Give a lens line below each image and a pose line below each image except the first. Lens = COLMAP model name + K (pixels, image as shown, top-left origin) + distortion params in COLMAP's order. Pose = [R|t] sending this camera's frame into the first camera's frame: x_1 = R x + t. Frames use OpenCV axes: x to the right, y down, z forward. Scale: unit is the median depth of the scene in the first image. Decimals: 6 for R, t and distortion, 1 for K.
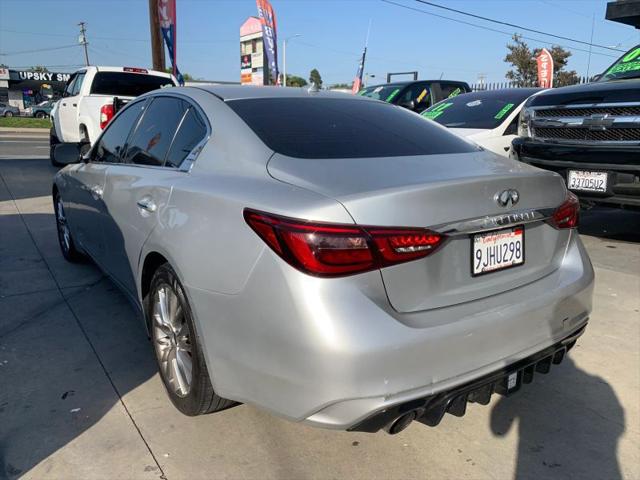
lens RADIAL K [[491.1, 0, 314.9], [0, 491.1, 243.5], [0, 0, 1]] dist [0.026381, -0.016993]
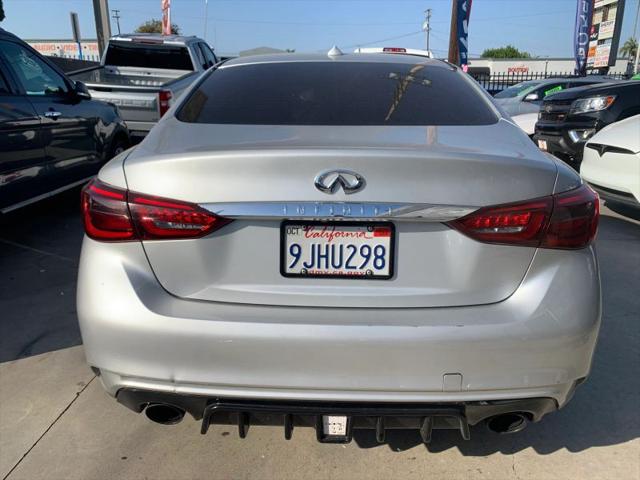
lens RADIAL K [[491.1, 0, 313.6], [0, 491.1, 241.9], [0, 0, 1]] dist [0.026381, -0.016993]
pose [[0.805815, 0.160273, -0.570066, 0.593744], [-0.142498, 0.986871, 0.076029, -0.040457], [0.574767, 0.019968, 0.818074, 0.279230]]
